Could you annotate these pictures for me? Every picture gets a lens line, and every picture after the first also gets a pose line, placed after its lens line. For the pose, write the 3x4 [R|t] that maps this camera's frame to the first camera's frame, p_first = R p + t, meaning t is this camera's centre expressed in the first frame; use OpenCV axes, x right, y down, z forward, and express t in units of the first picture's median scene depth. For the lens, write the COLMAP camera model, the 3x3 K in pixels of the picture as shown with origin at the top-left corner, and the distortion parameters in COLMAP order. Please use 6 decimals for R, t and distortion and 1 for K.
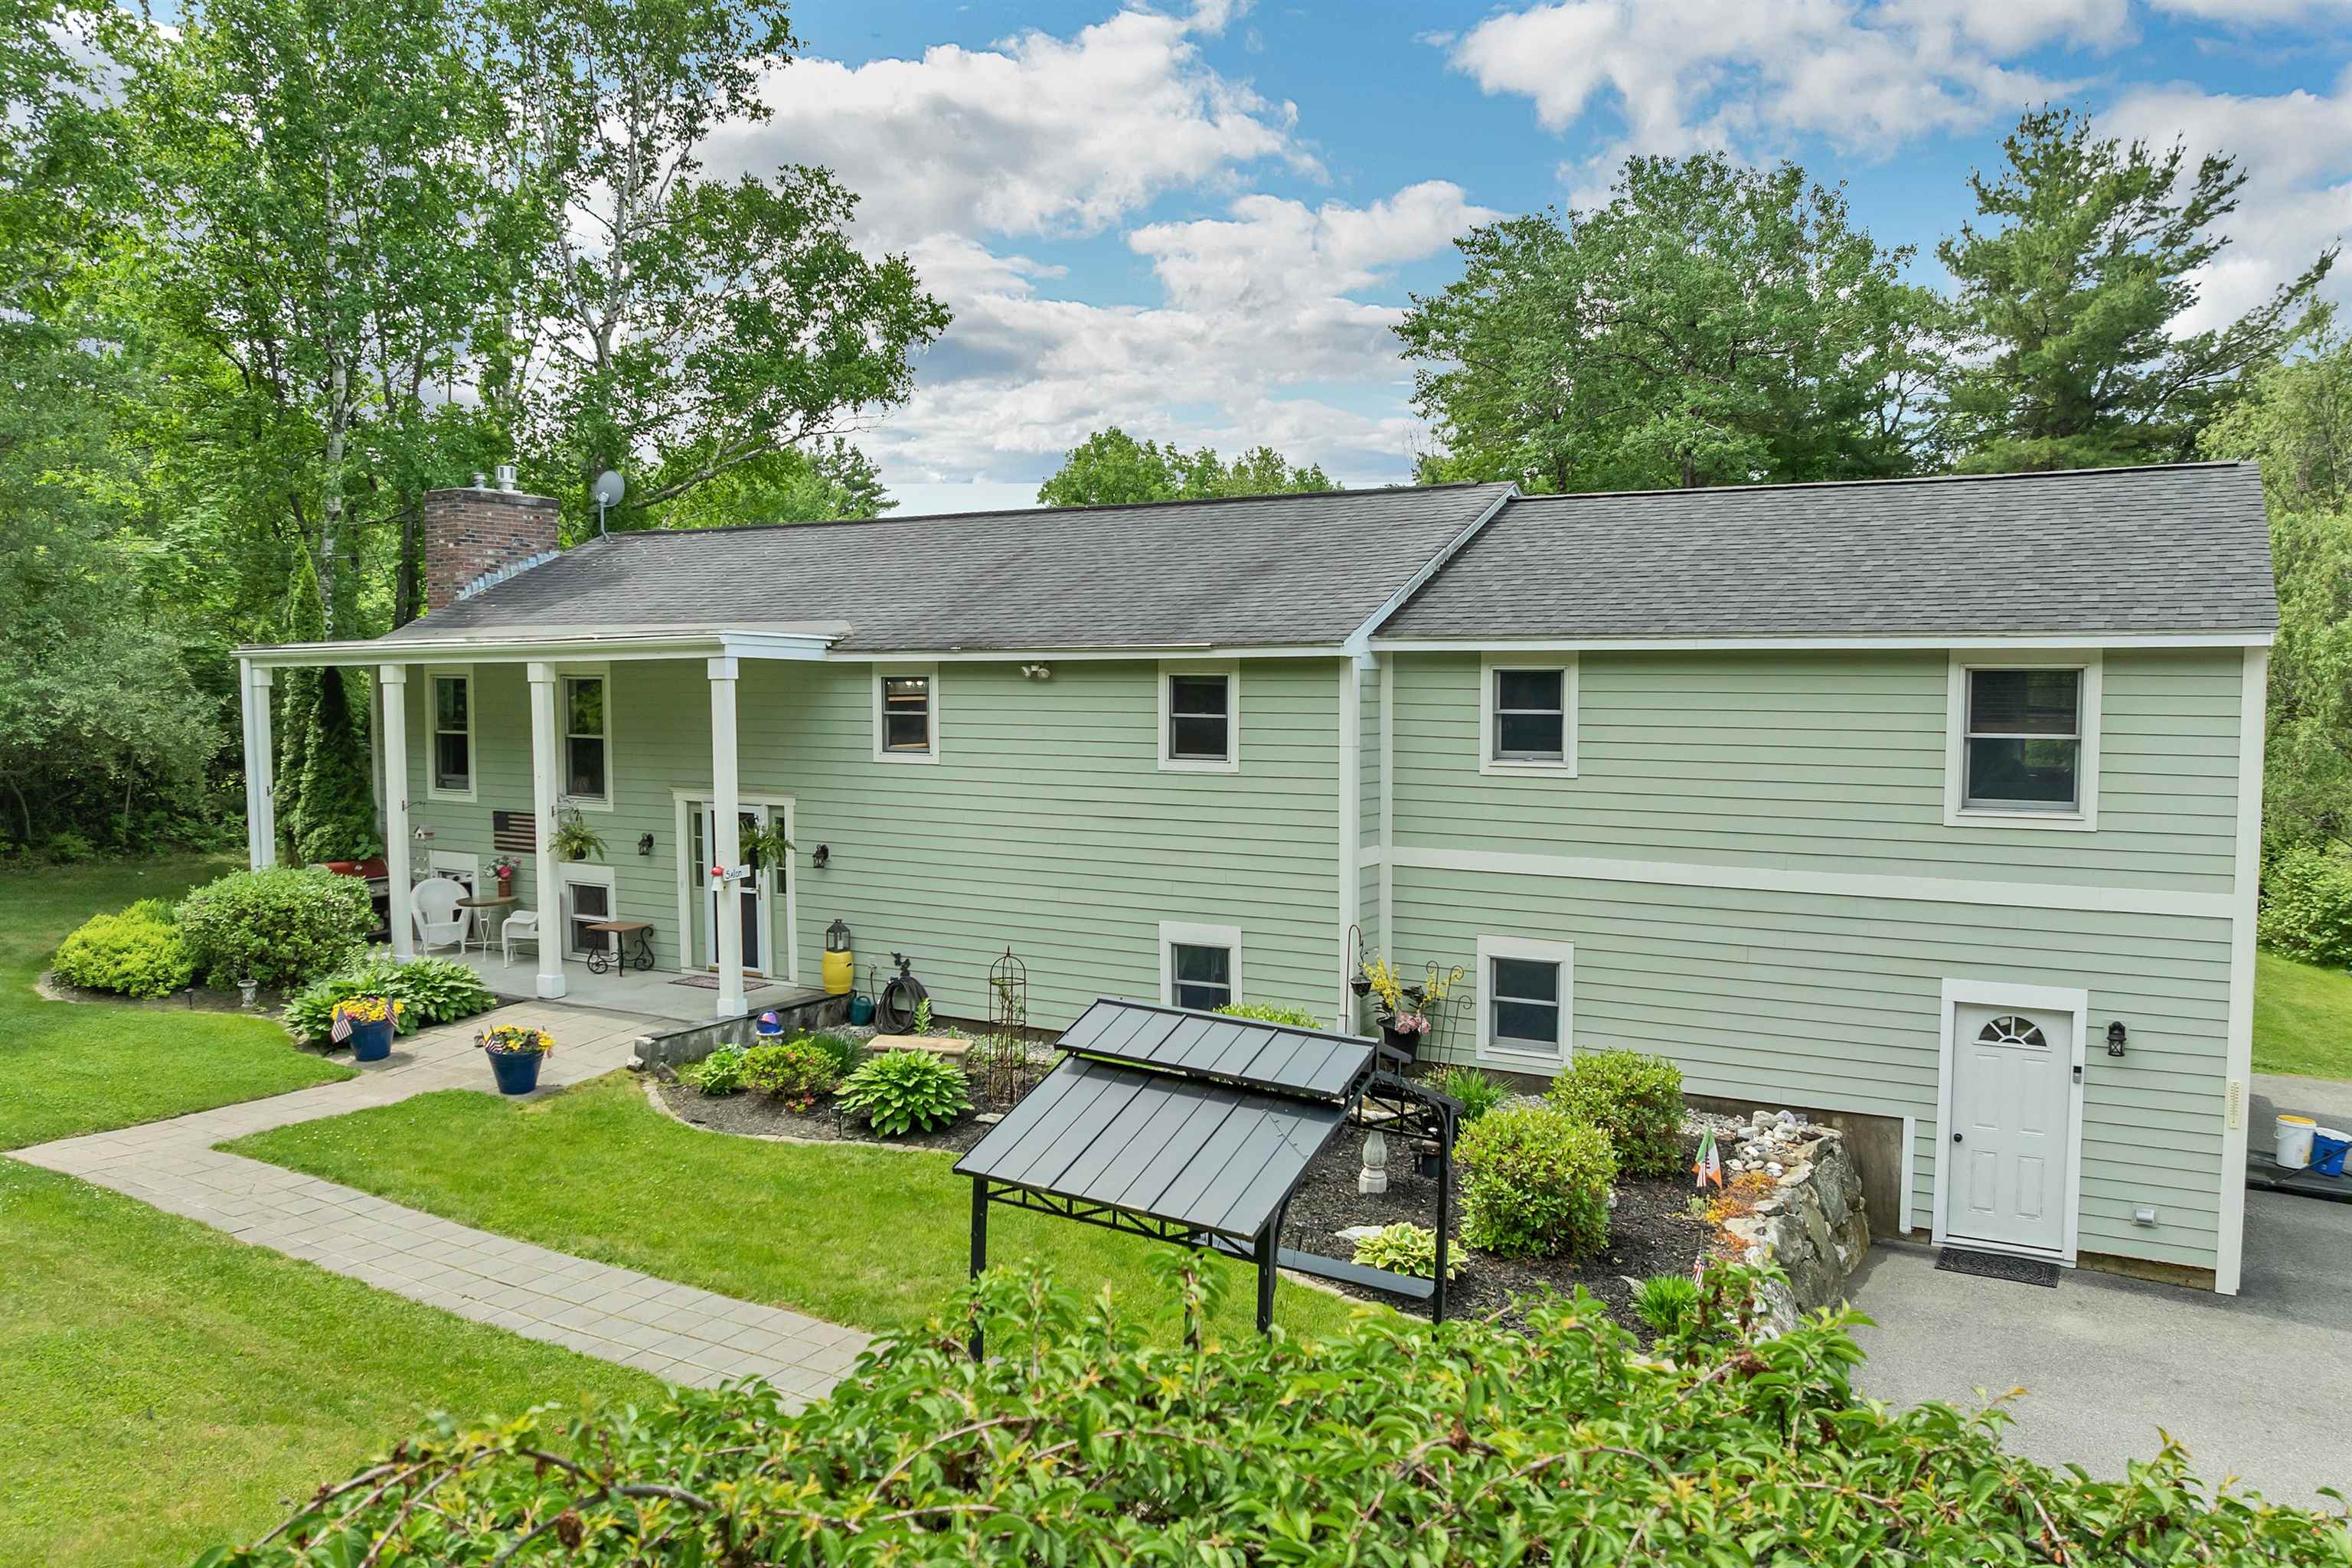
lens RADIAL K [[1688.4, 0, 1176.0], [0, 1688.4, 784.0], [0, 0, 1]] dist [-0.041895, -0.005288]
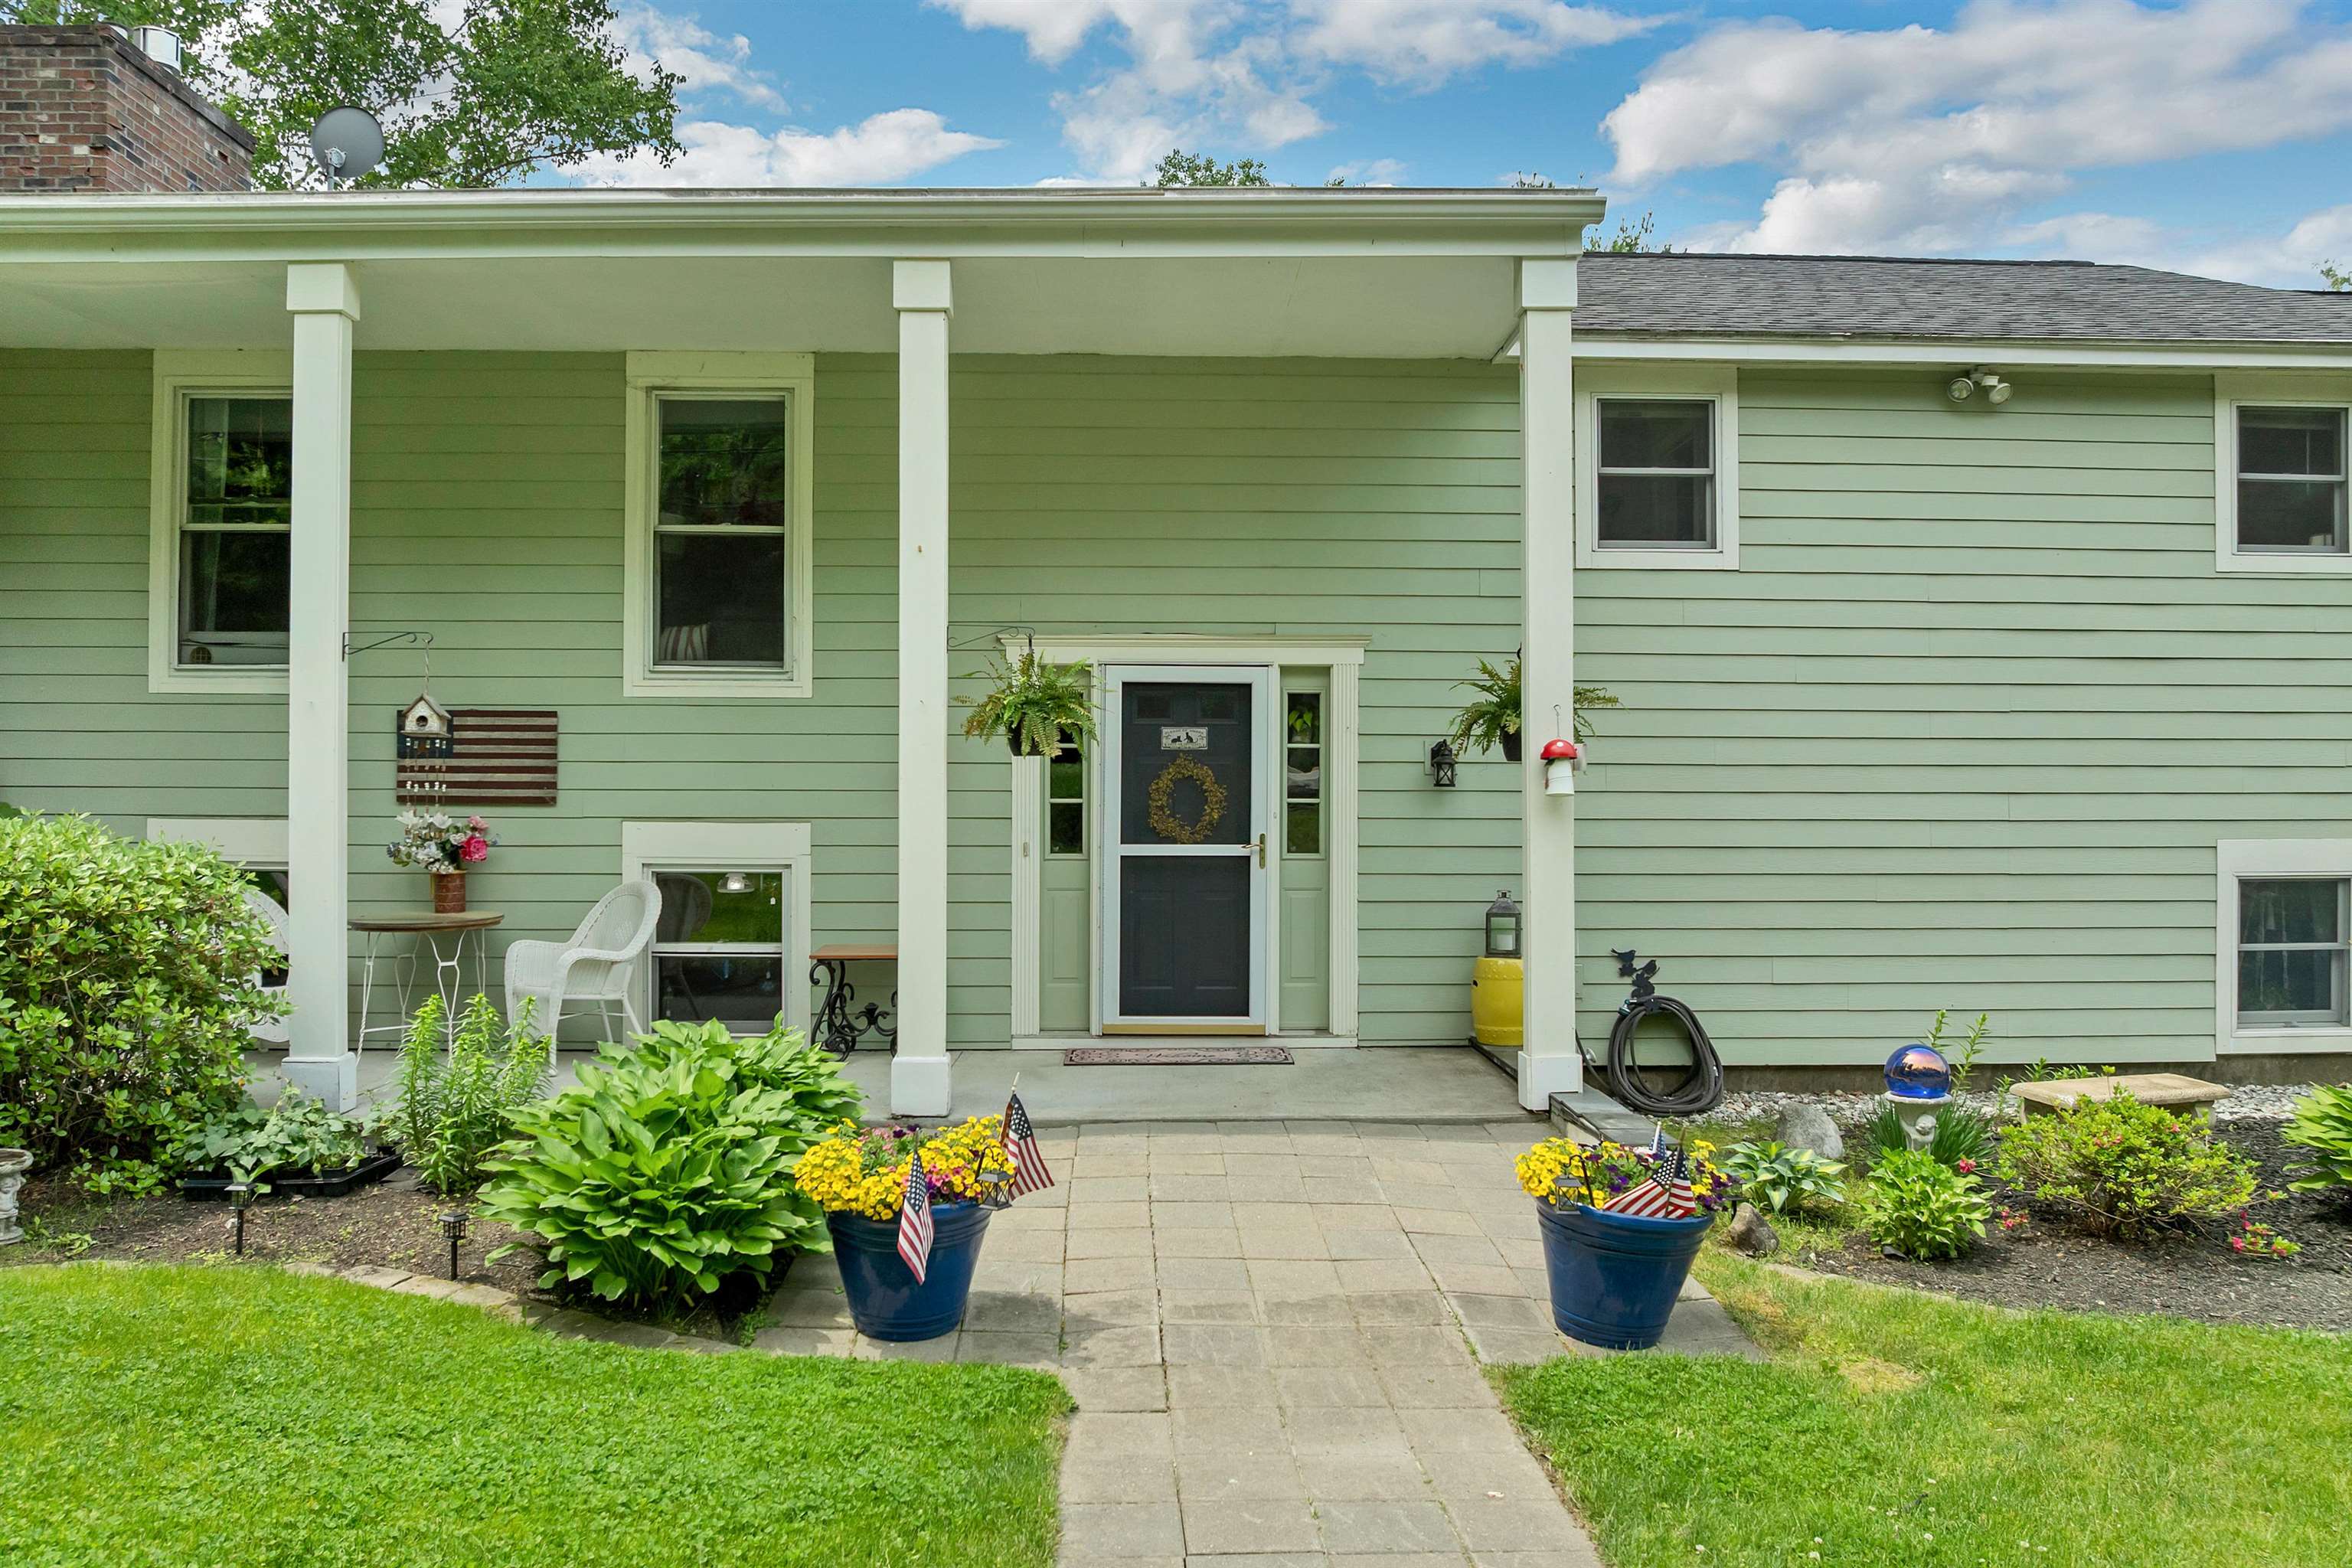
lens RADIAL K [[1757.1, 0, 1182.1], [0, 1757.1, 755.8], [0, 0, 1]] dist [-0.043663, -0.002888]
pose [[0.855201, 0.008686, 0.518224, -0.530210], [0.030757, 0.997247, -0.067472, 0.071108], [-0.517384, 0.073641, 0.852579, 0.600583]]
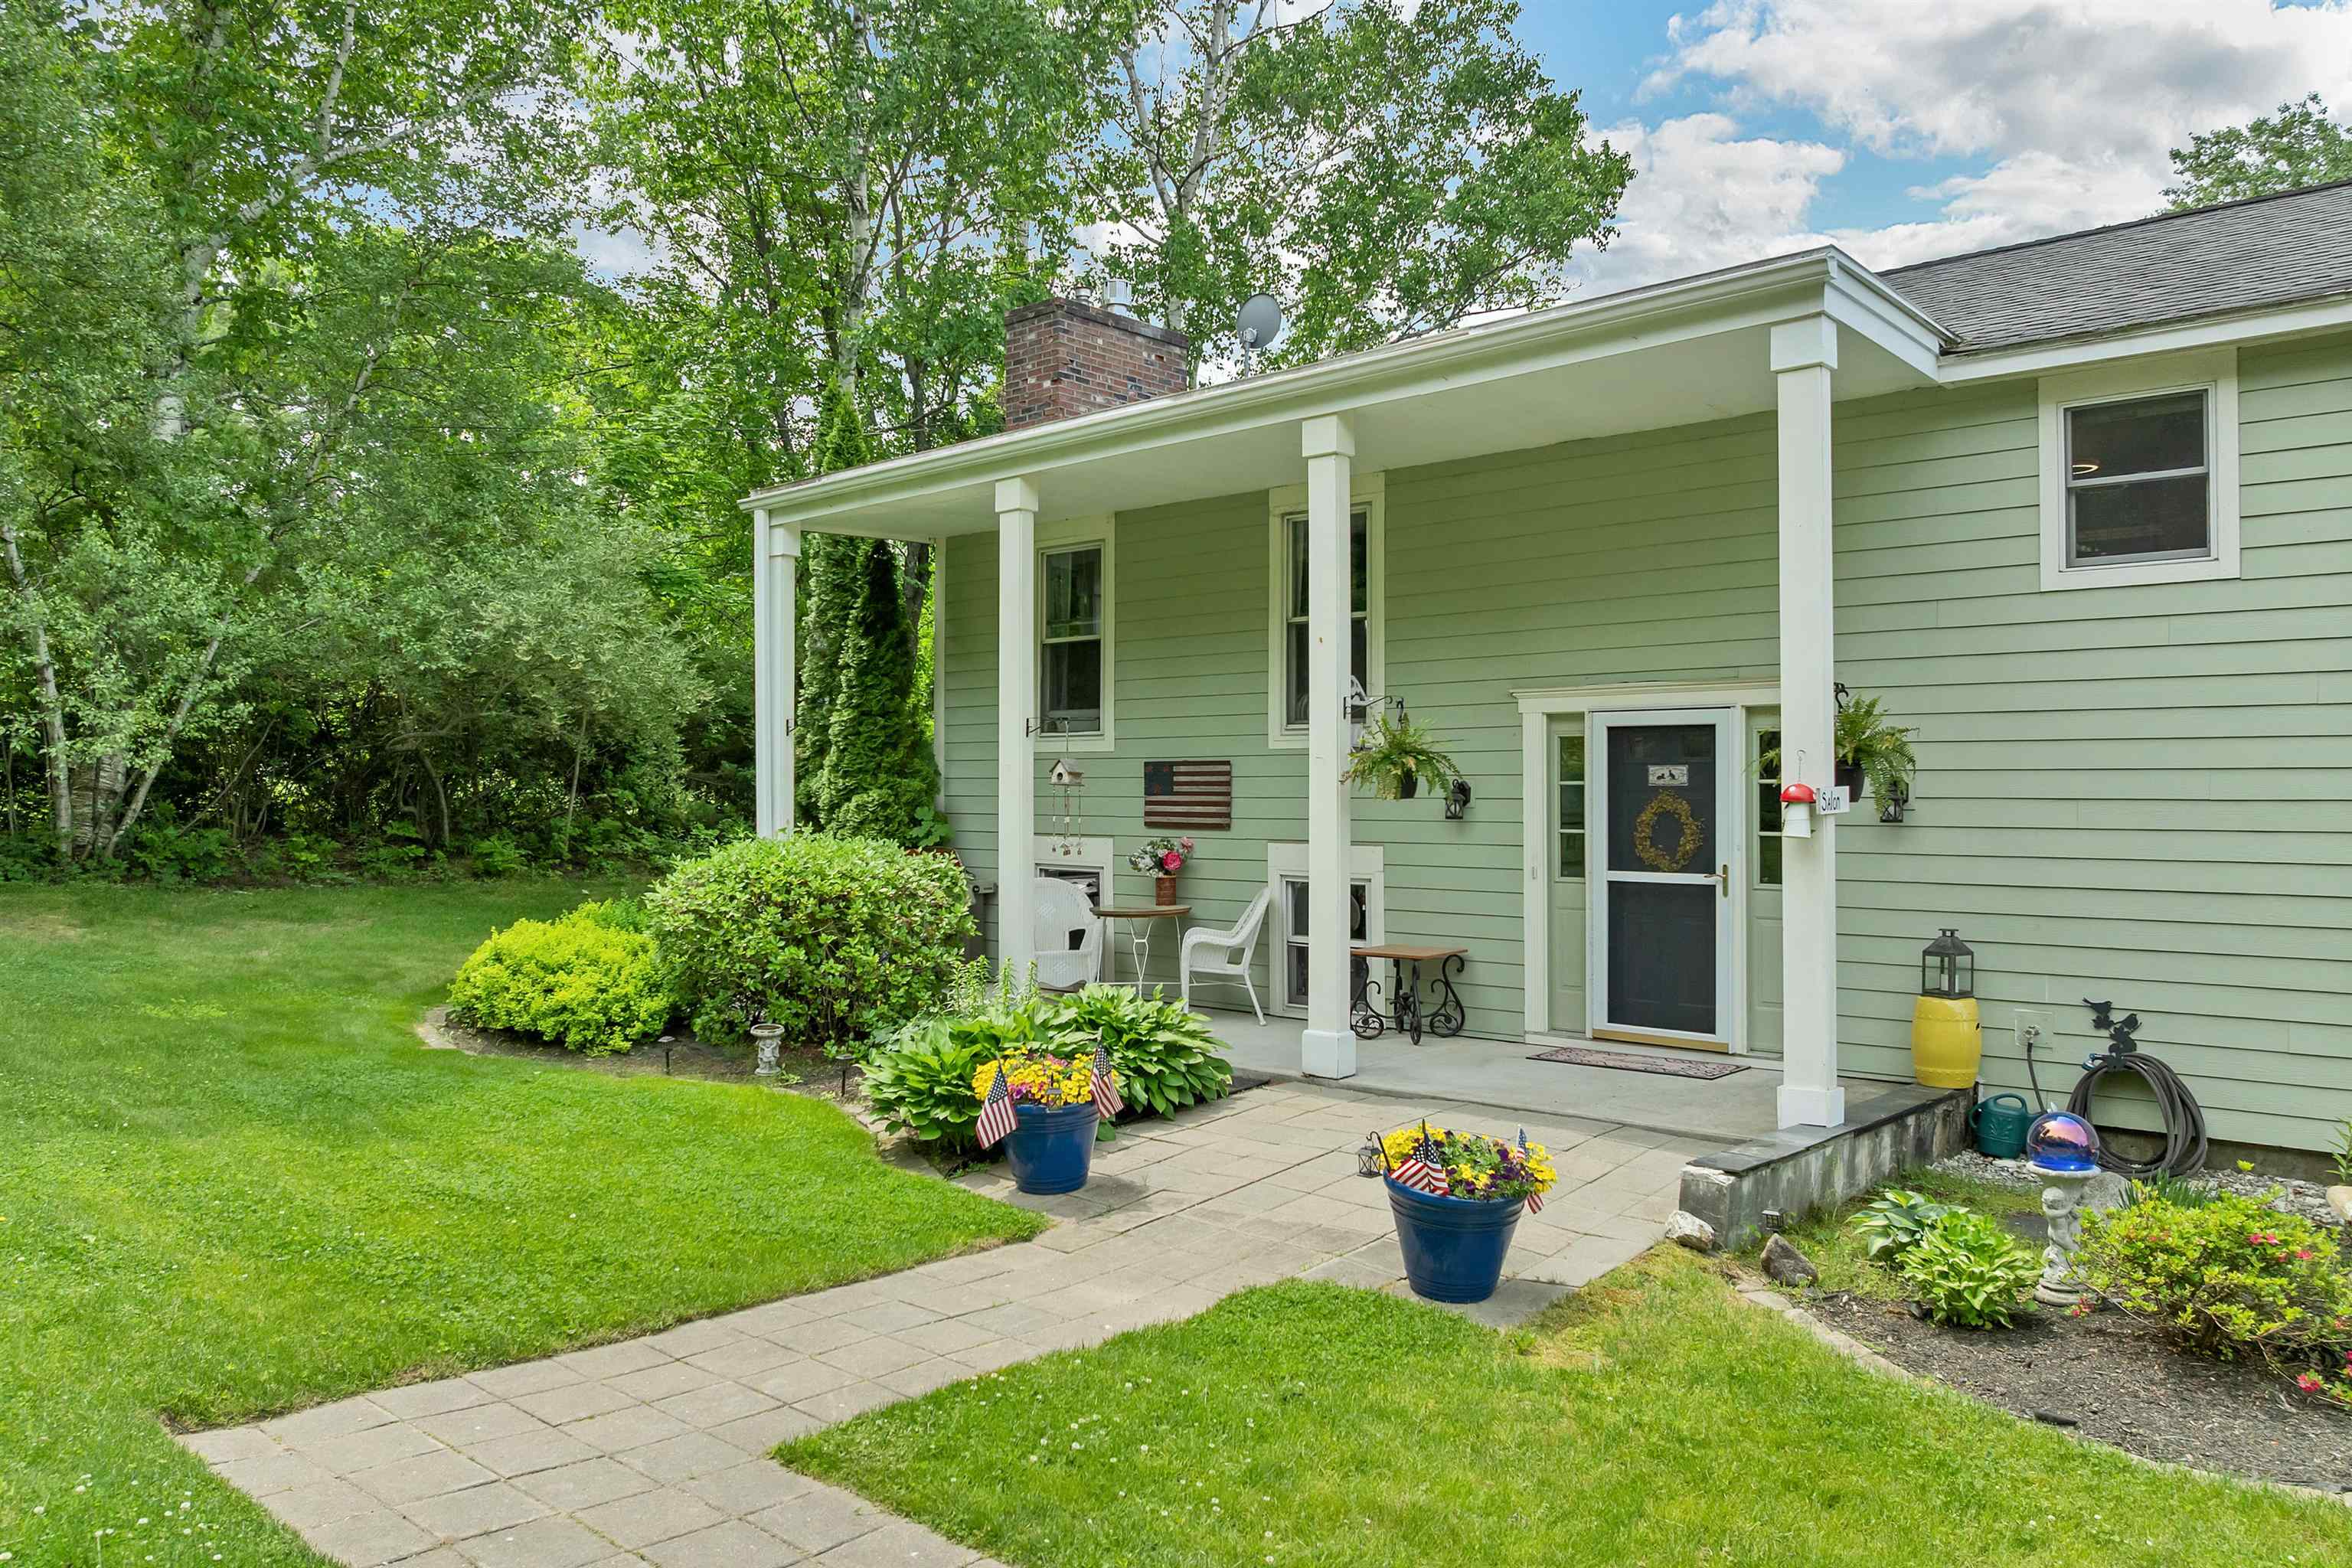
lens RADIAL K [[1688.4, 0, 1176.0], [0, 1688.4, 784.0], [0, 0, 1]] dist [-0.041895, -0.005288]
pose [[0.976346, 0.001798, -0.216207, -0.304223], [-0.017986, 0.997175, -0.072929, 0.076106], [0.215465, 0.075093, 0.973620, 0.480774]]
